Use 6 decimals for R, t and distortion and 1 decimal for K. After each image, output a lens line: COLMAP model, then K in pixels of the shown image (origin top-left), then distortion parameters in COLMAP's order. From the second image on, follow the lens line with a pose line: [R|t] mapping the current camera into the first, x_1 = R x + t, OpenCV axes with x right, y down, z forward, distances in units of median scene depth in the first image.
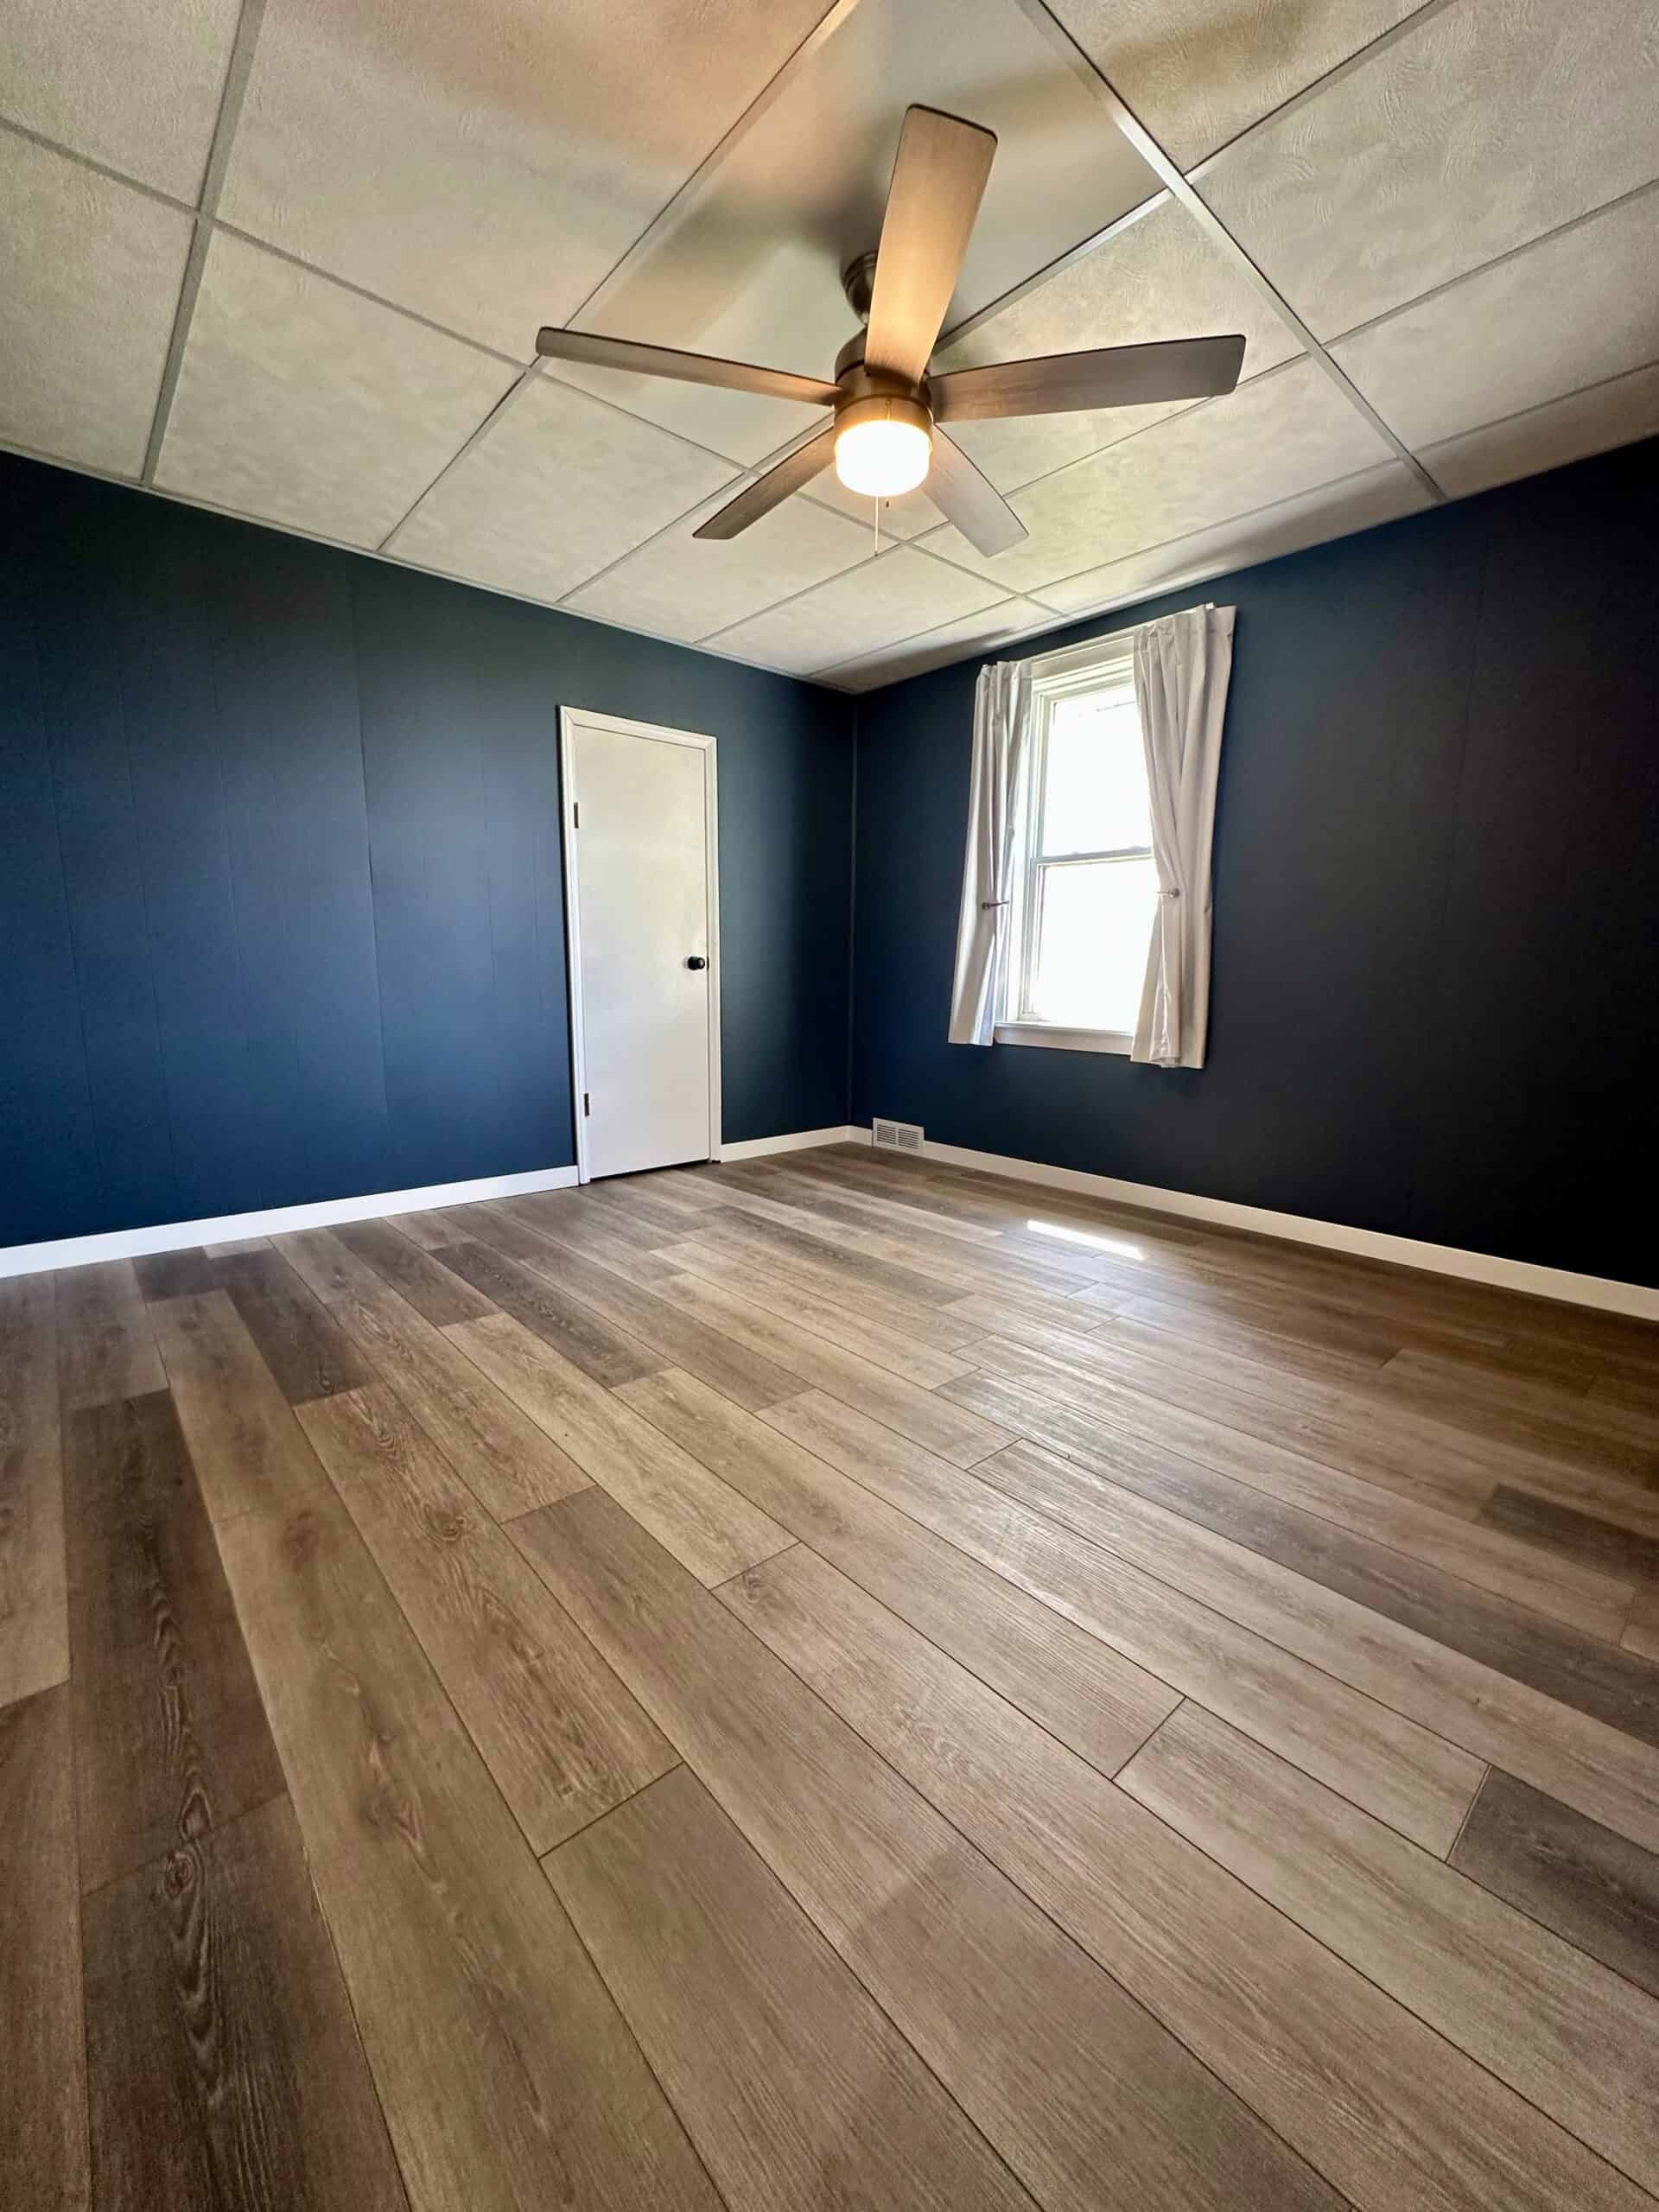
lens RADIAL K [[885.7, 0, 829.5], [0, 885.7, 1106.0], [0, 0, 1]] dist [-0.007462, 0.001187]
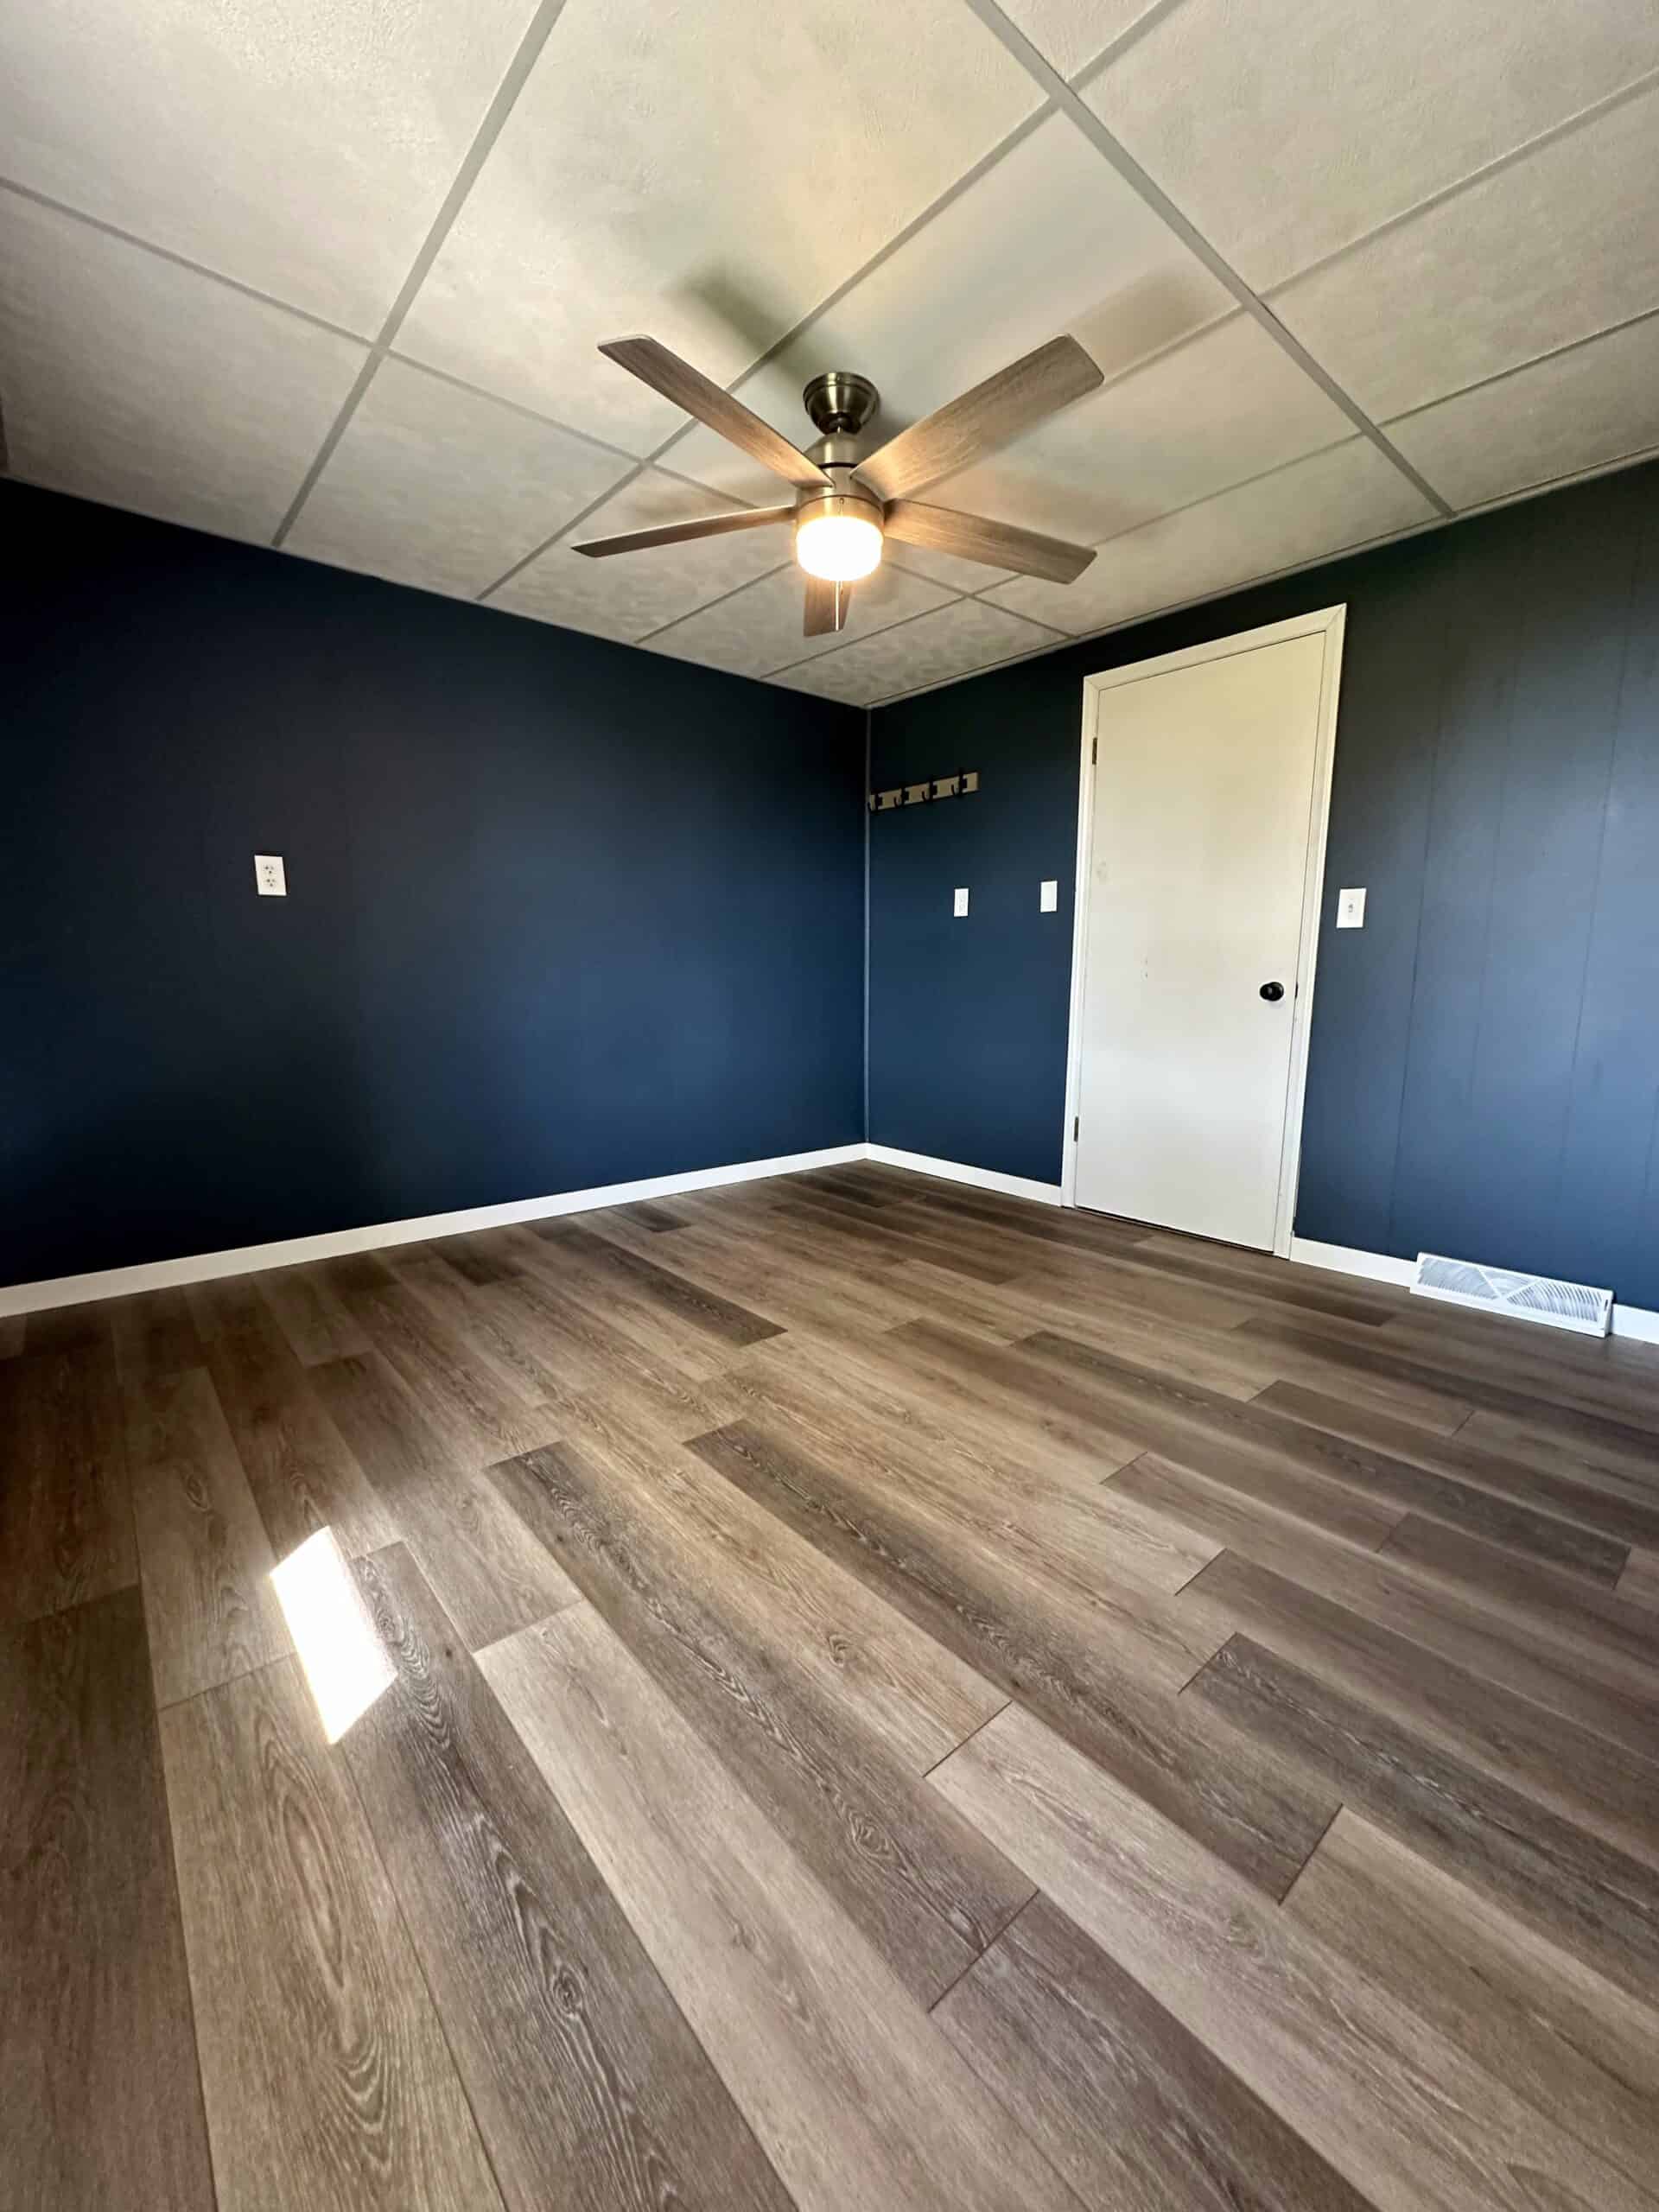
lens RADIAL K [[885.7, 0, 829.5], [0, 885.7, 1106.0], [0, 0, 1]] dist [-0.007462, 0.001187]
pose [[-0.999847, -0.013359, 0.011292, 0.036338], [-0.009300, 0.952728, 0.303681, -0.294988], [-0.014815, 0.303529, -0.952707, 1.682799]]
